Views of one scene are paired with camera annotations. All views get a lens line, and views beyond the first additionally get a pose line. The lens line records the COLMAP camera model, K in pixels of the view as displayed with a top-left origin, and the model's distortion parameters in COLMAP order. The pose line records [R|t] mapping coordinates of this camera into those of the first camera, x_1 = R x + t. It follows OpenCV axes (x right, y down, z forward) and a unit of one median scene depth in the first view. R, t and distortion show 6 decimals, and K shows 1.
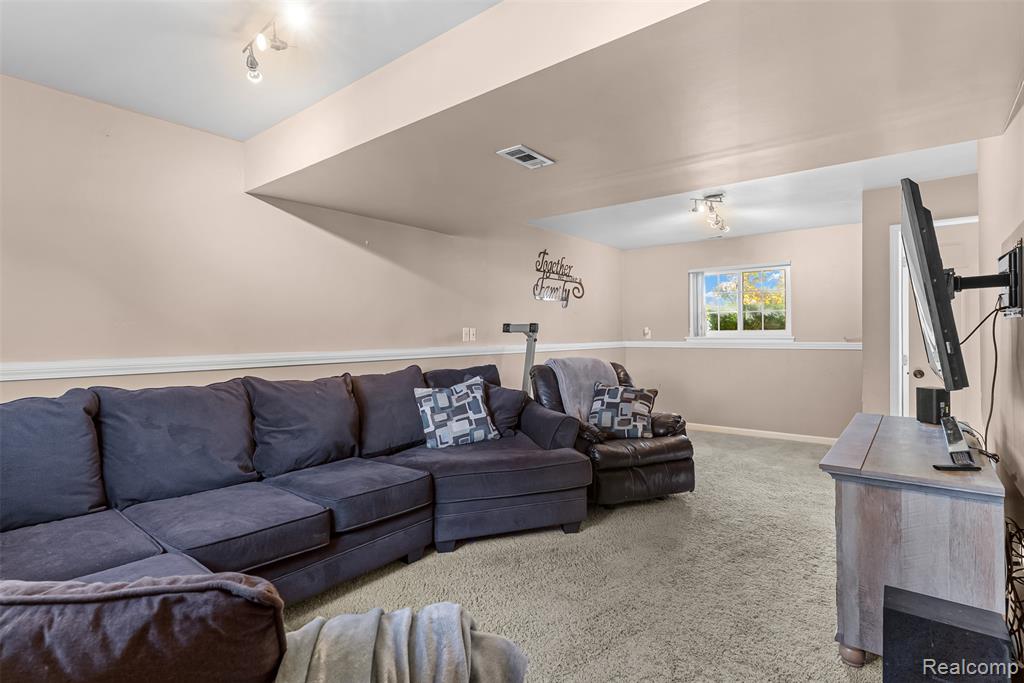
lens RADIAL K [[490.3, 0, 512.3], [0, 490.3, 334.9], [0, 0, 1]] dist [0.001123, -0.000150]
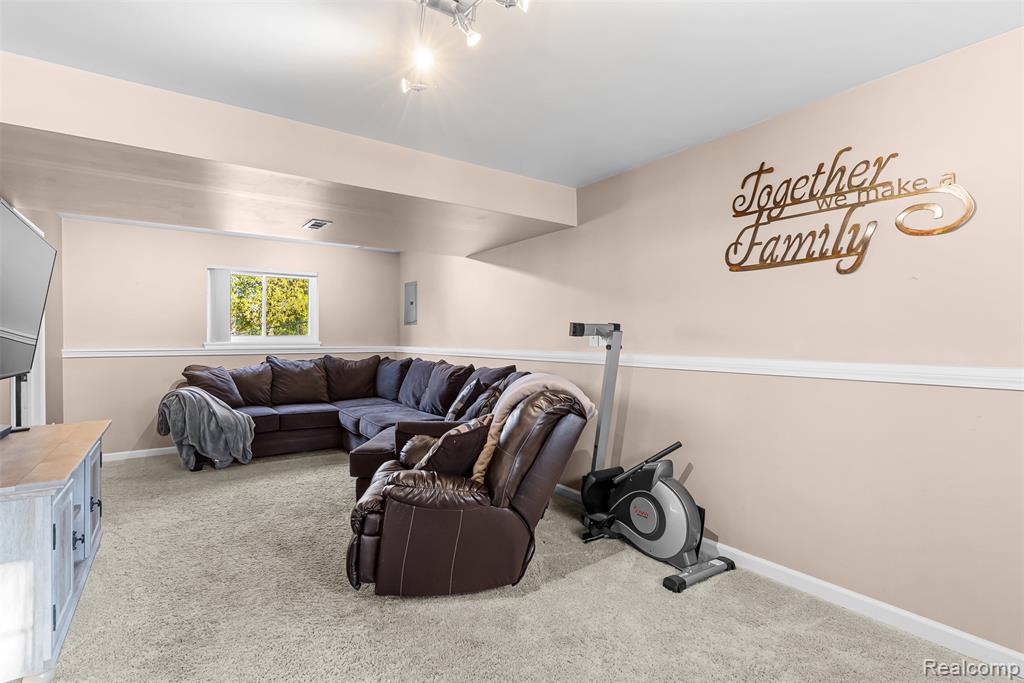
lens RADIAL K [[490.3, 0, 511.5], [0, 490.3, 343.8], [0, 0, 1]] dist [0.001123, -0.000150]
pose [[-0.279486, 0.008728, -0.960110, 0.599623], [-0.008582, 0.999896, 0.011588, 0.000259], [0.960112, 0.011478, -0.279382, 0.892132]]
